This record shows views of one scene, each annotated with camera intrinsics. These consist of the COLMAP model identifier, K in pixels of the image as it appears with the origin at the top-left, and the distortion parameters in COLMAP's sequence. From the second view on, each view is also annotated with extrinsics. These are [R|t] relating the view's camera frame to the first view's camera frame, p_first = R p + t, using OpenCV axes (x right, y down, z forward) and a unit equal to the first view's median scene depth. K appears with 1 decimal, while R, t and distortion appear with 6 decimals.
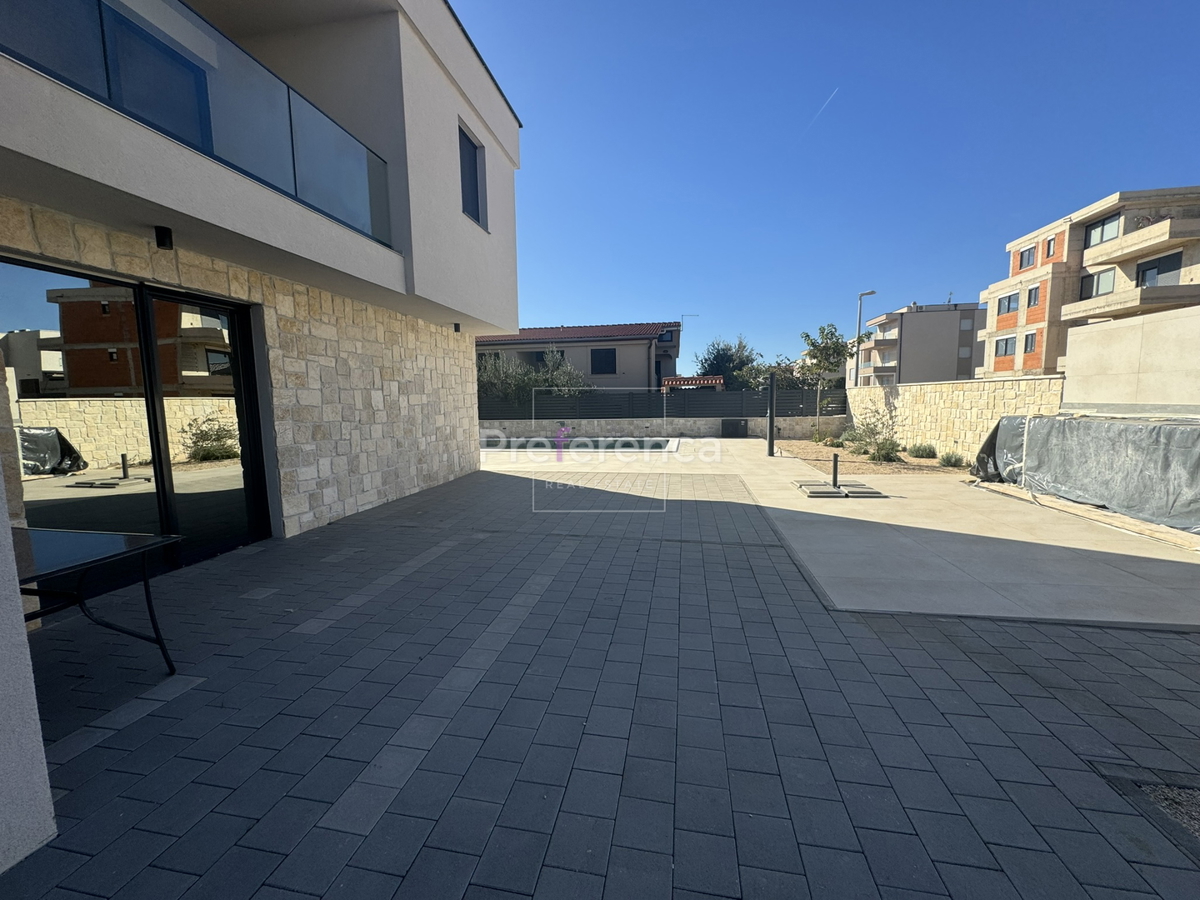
lens RADIAL K [[479.5, 0, 597.3], [0, 479.5, 449.8], [0, 0, 1]] dist [-0.002957, 0.000435]
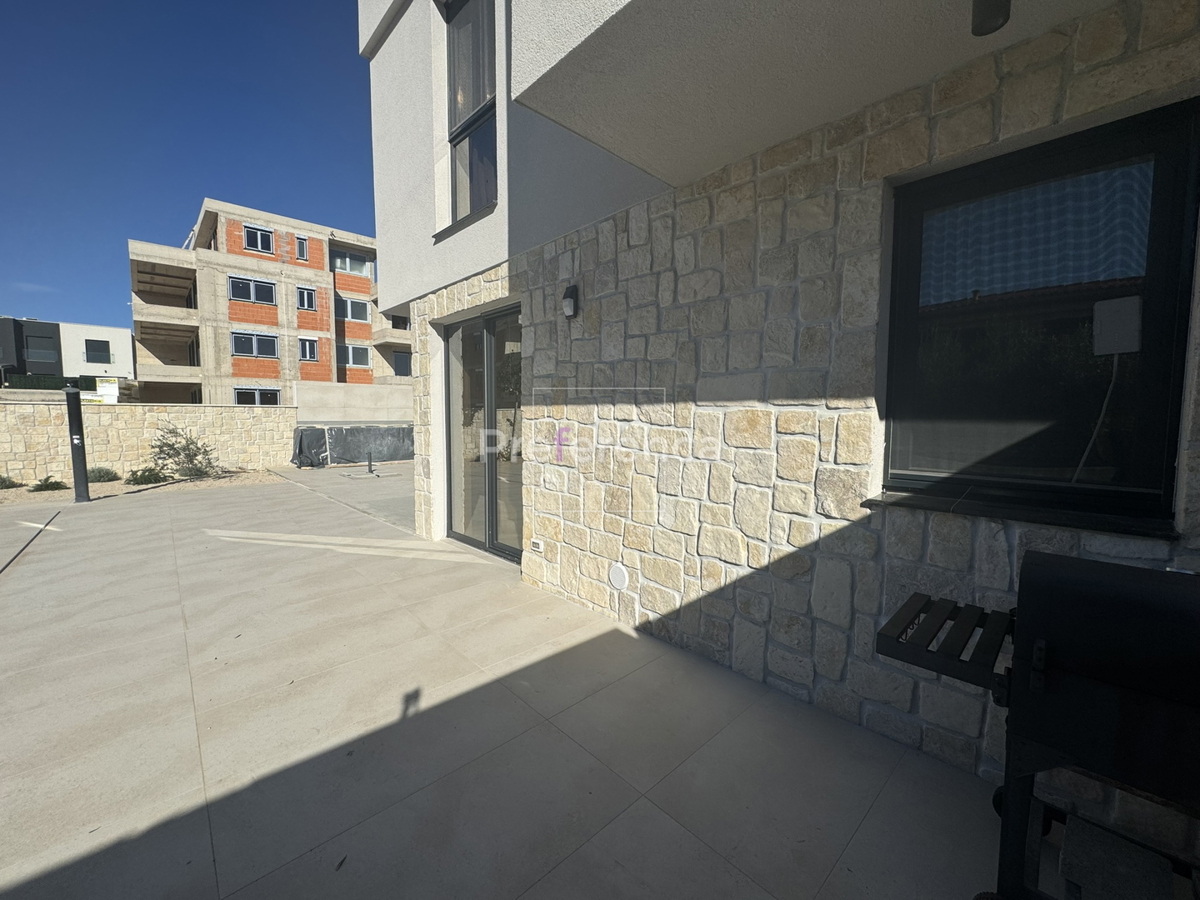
lens RADIAL K [[479.5, 0, 598.9], [0, 479.5, 449.9], [0, 0, 1]] dist [-0.002957, 0.000435]
pose [[-0.804544, -0.026742, 0.593291, -1.077879], [0.074672, 0.986503, 0.145725, -0.177796], [-0.589181, 0.161544, -0.791688, 1.865890]]
